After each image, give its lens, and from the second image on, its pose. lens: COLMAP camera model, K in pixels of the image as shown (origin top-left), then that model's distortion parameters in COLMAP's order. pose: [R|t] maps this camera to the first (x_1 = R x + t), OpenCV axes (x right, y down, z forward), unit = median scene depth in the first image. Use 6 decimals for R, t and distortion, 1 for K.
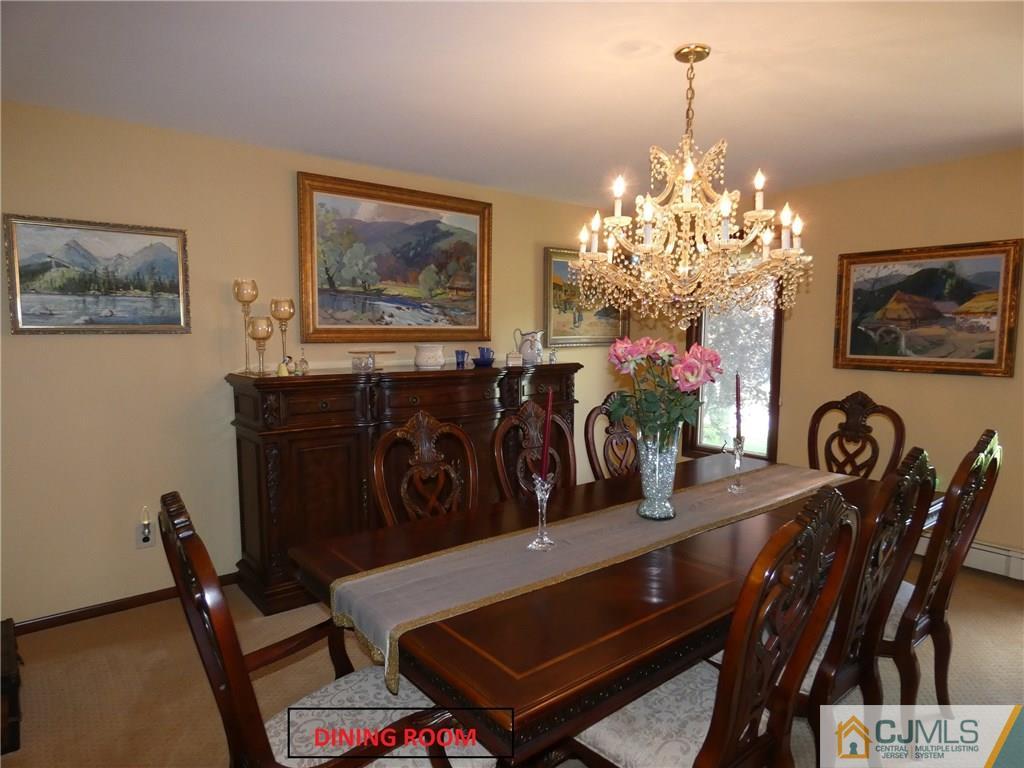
lens RADIAL K [[595.1, 0, 511.6], [0, 595.1, 379.1], [0, 0, 1]] dist [0.001276, 0.000045]
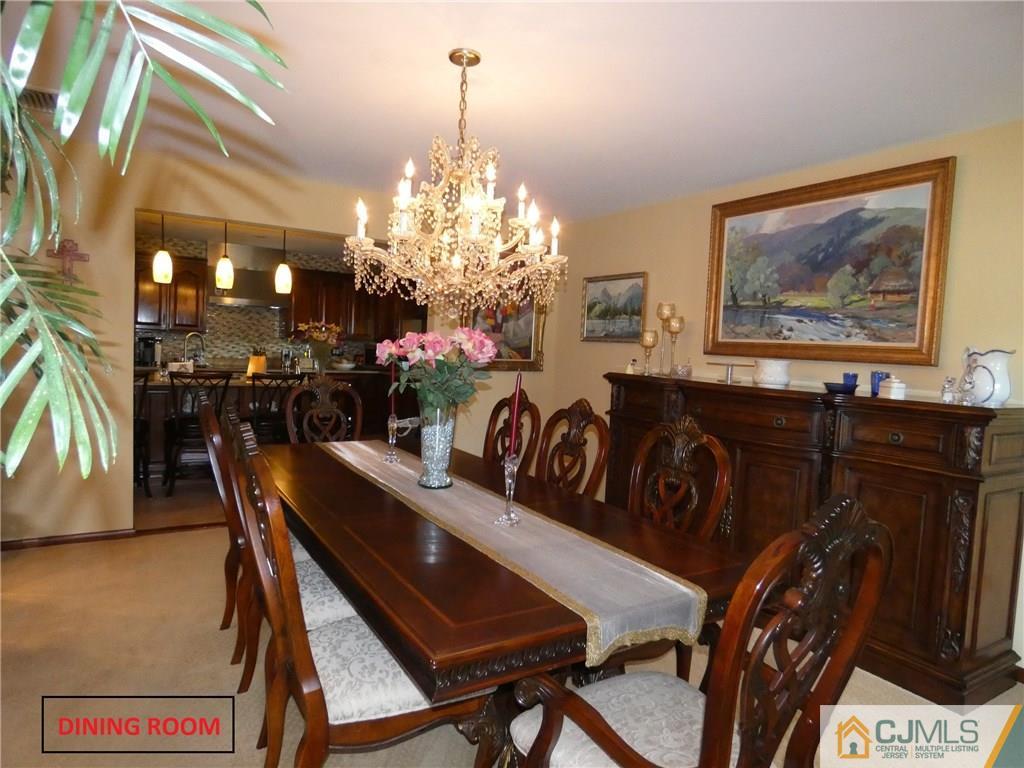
lens RADIAL K [[595.1, 0, 511.9], [0, 595.1, 383.9], [0, 0, 1]] dist [0.001276, 0.000045]
pose [[-0.096210, 0.057035, -0.993726, 0.741844], [-0.136126, 0.988223, 0.069899, -0.030345], [0.986009, 0.141997, -0.087313, 0.671890]]
